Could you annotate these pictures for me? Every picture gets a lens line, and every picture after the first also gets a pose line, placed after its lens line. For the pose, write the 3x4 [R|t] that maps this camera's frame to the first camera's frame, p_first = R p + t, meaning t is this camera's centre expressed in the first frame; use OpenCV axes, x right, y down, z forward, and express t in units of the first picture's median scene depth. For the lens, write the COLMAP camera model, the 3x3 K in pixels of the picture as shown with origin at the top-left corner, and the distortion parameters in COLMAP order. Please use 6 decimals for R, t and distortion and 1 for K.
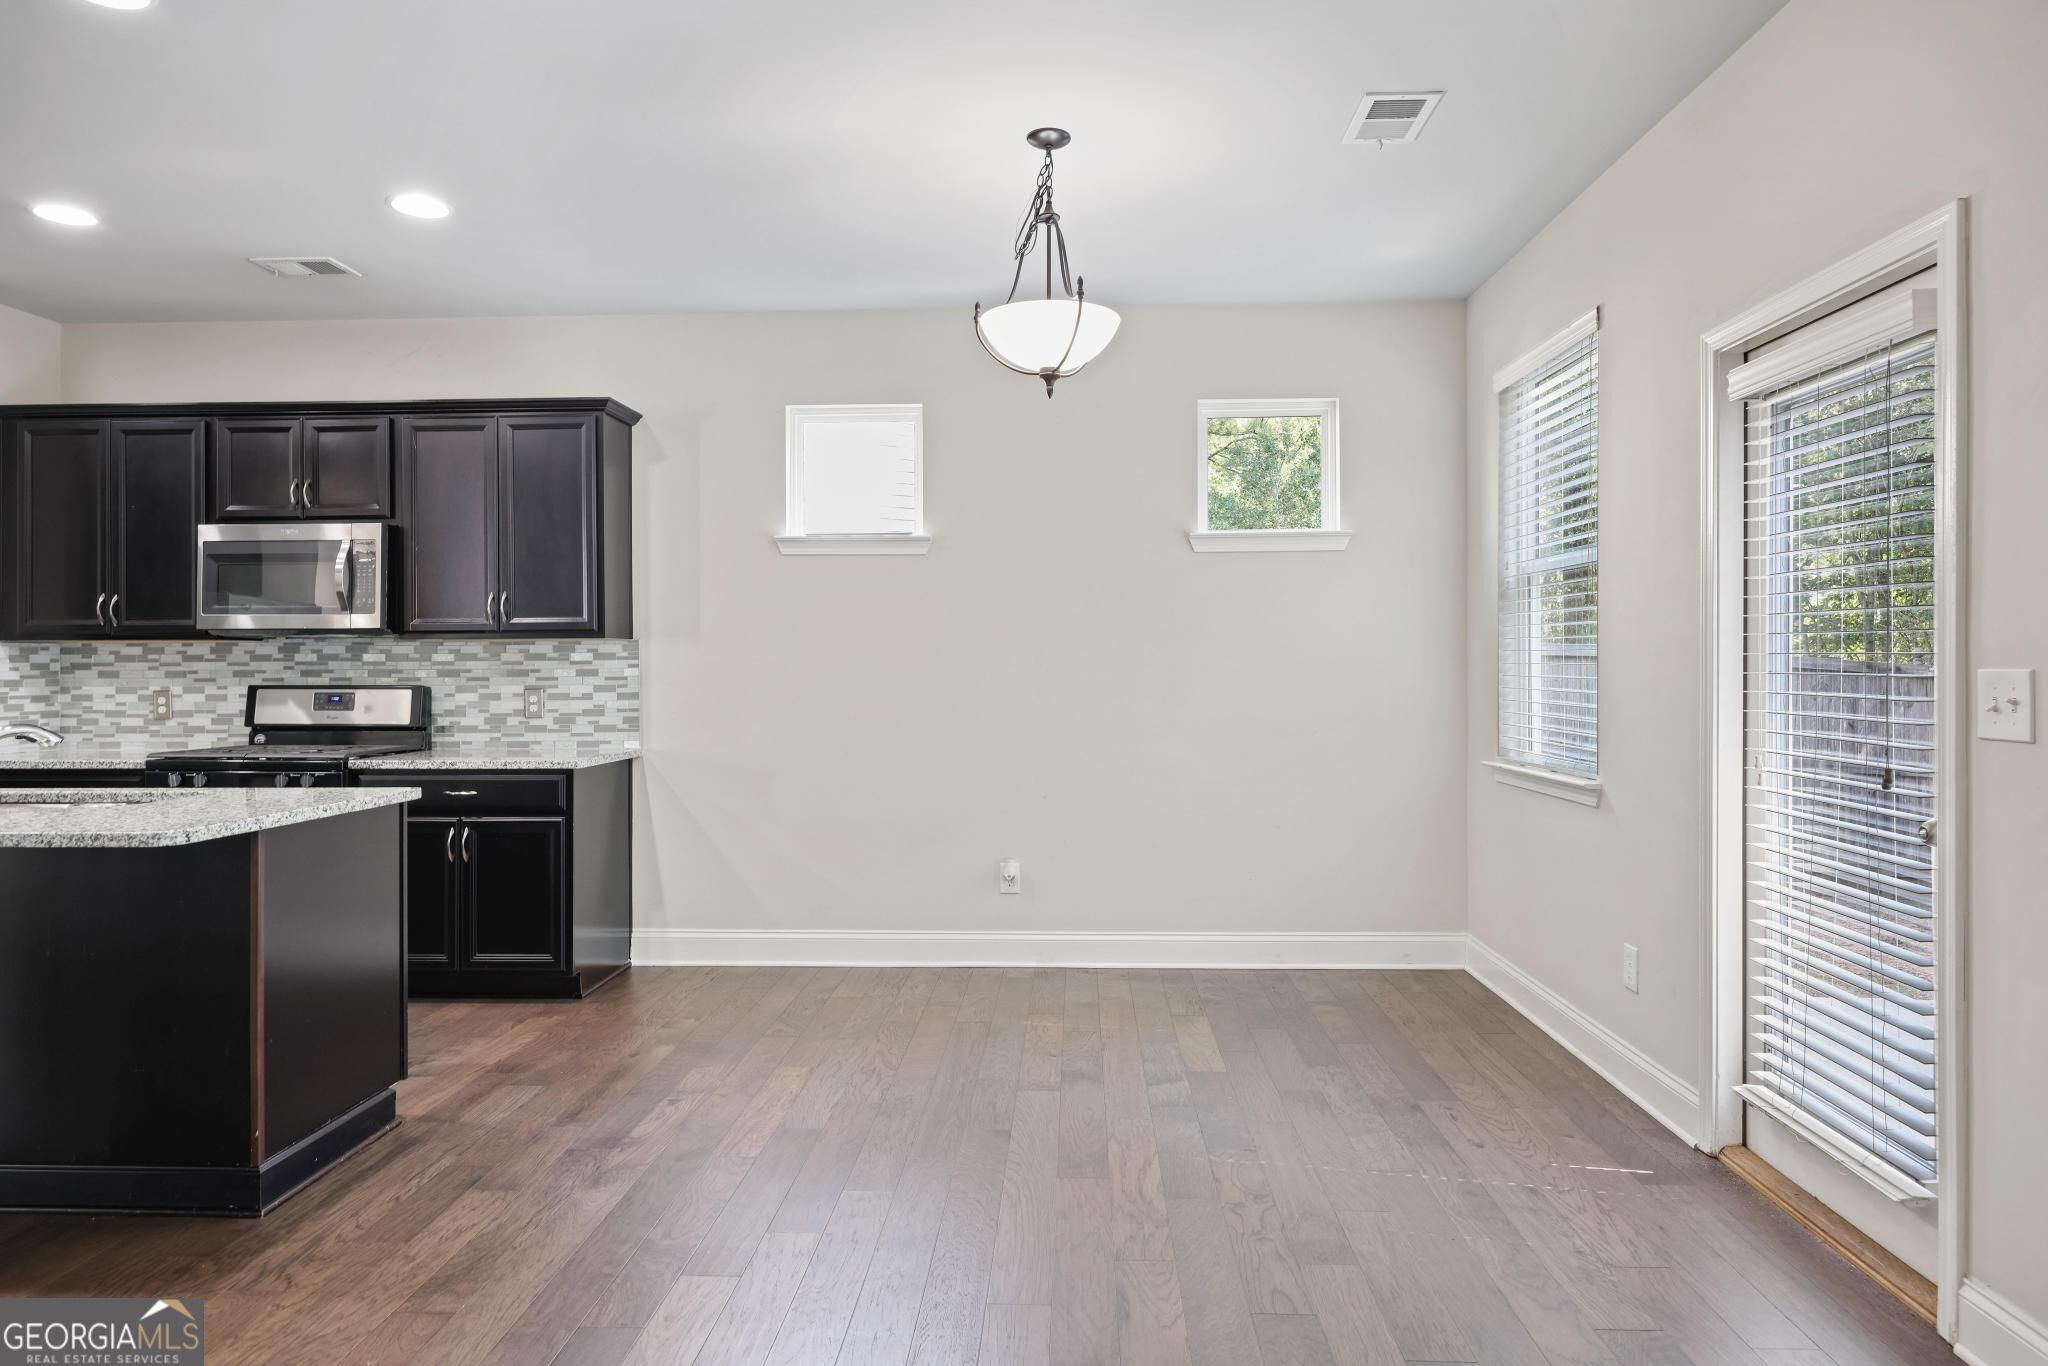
lens RADIAL K [[1205.0, 0, 1024.0], [0, 1205.0, 683.0], [0, 0, 1]] dist [-0.002193, -0.001095]
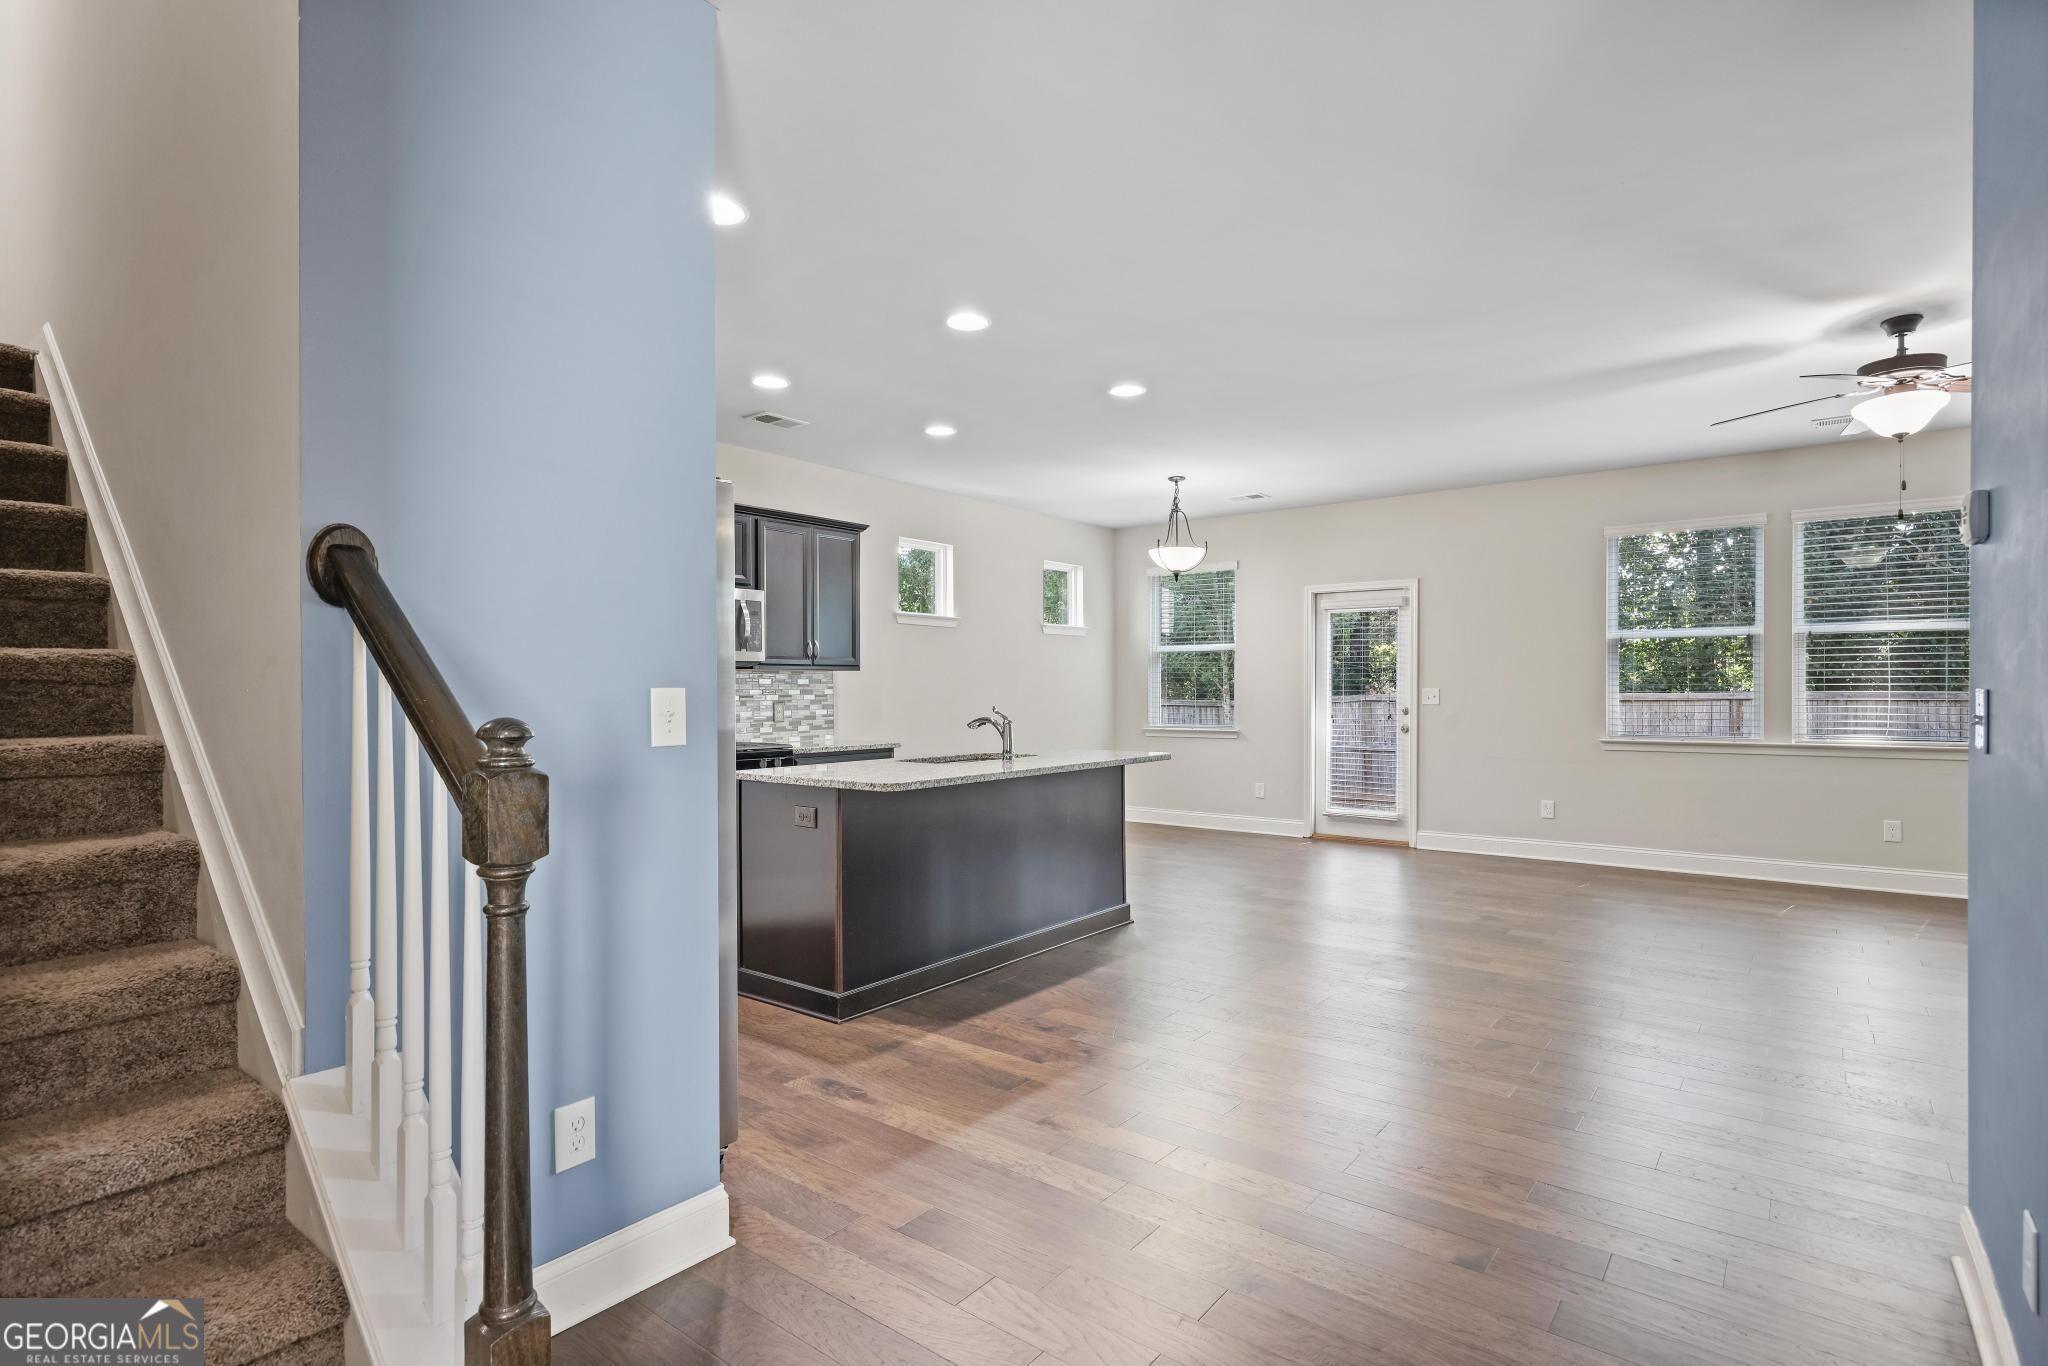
lens RADIAL K [[1012.5, 0, 1025.4], [0, 1012.5, 703.7], [0, 0, 1]] dist [0.000710, 0.000115]
pose [[0.592206, -0.007973, 0.805747, -1.255991], [0.010415, 0.999943, 0.002239, 0.006626], [-0.805719, 0.007066, 0.592256, 0.001024]]
